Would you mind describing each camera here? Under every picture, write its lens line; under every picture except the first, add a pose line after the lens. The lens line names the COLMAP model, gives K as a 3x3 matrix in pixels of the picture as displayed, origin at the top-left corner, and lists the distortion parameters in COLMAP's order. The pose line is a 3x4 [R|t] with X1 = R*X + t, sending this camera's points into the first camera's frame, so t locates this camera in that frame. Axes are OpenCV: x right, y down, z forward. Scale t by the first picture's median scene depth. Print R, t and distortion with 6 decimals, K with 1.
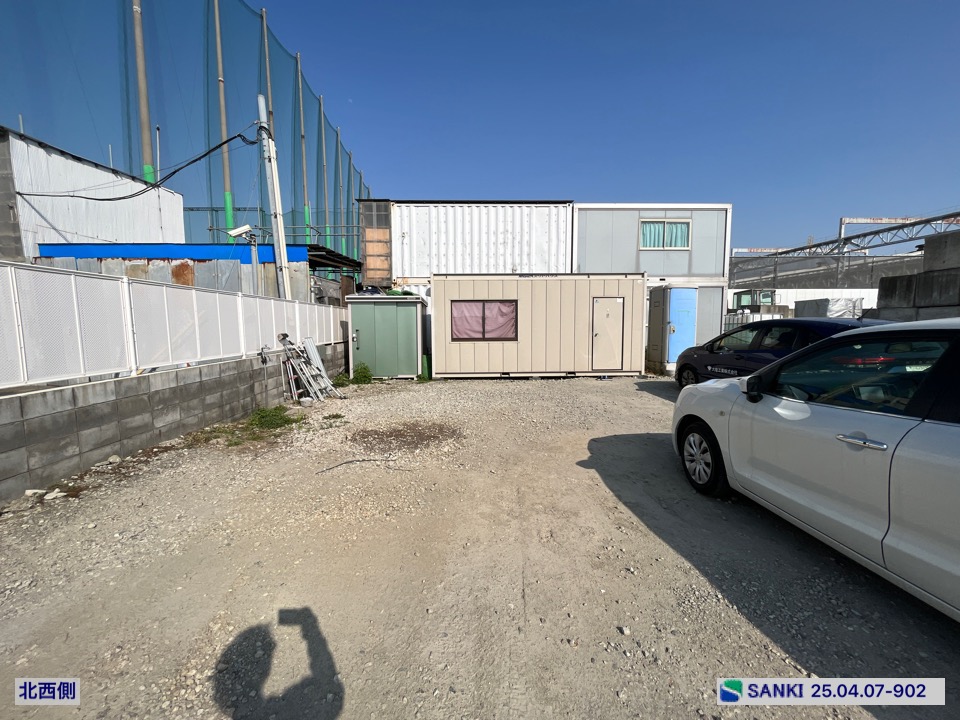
lens RADIAL K [[387.5, 0, 477.6], [0, 387.5, 360.1], [0, 0, 1]] dist [-0.000530, -0.000277]
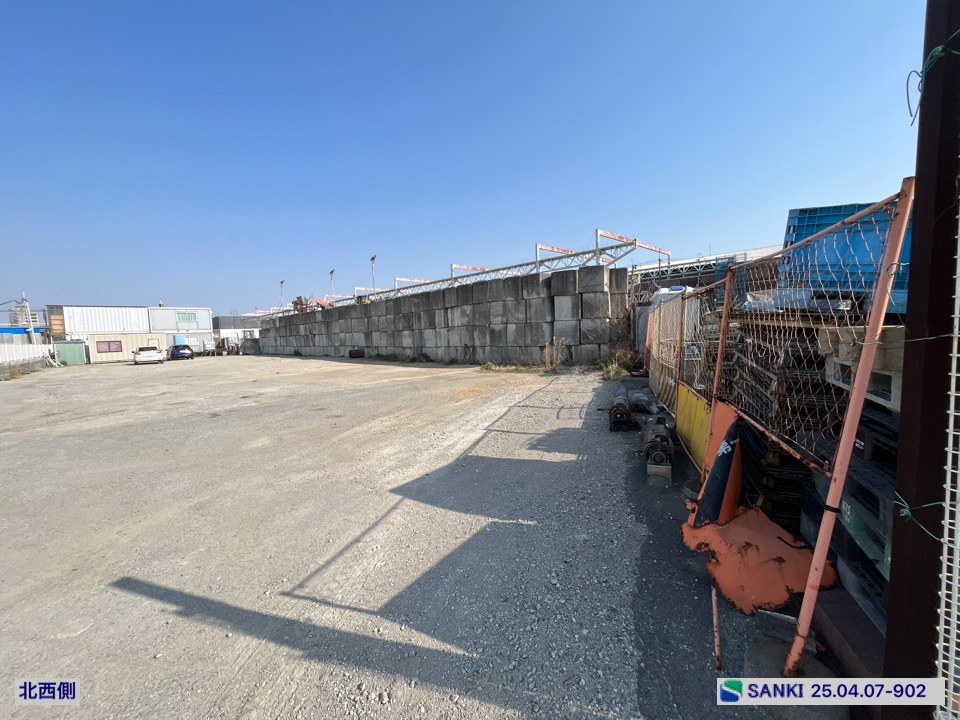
lens RADIAL K [[387.5, 0, 477.6], [0, 387.5, 360.1], [0, 0, 1]] dist [-0.000530, -0.000277]
pose [[0.755128, -0.069617, 0.651871, 0.196353], [0.094011, 0.995568, -0.002580, 0.282575], [-0.648802, 0.063231, 0.758326, -3.153475]]
